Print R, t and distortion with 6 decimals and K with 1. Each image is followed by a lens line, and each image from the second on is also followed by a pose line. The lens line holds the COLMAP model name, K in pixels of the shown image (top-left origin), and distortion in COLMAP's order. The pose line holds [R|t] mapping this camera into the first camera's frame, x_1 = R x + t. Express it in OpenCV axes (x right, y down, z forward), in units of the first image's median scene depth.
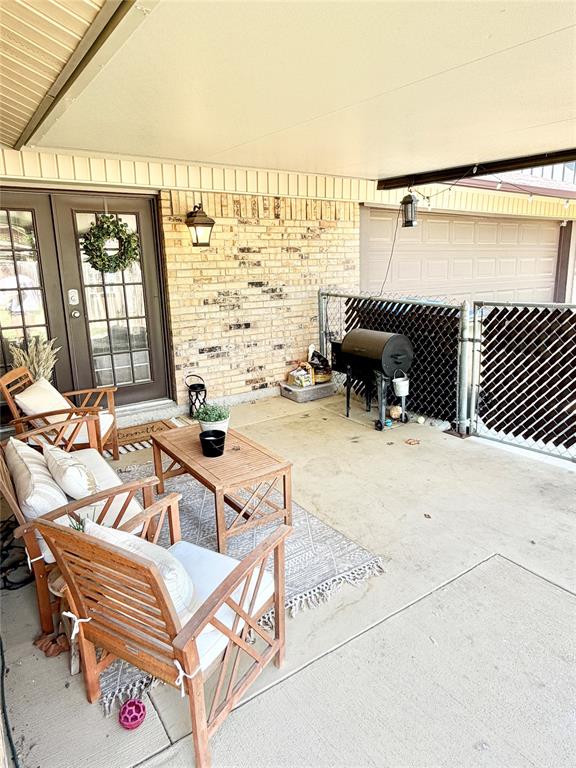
lens RADIAL K [[492.8, 0, 290.4], [0, 492.8, 380.4], [0, 0, 1]] dist [-0.008638, 0.000540]
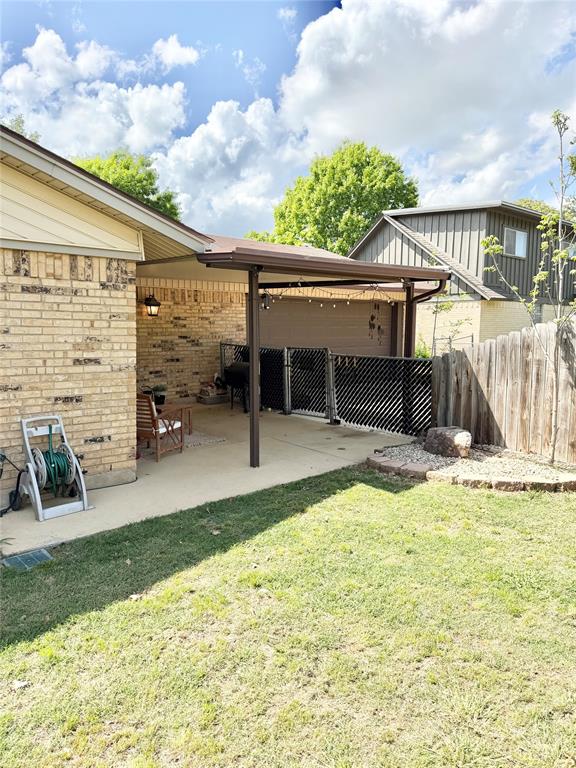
lens RADIAL K [[542.4, 0, 292.7], [0, 542.4, 388.4], [0, 0, 1]] dist [0.053365, -0.051391]
pose [[0.993872, 0.013013, 0.109769, 0.115046], [-0.000759, 0.993826, -0.110948, 0.215482], [-0.110536, 0.110185, 0.987745, -1.005027]]
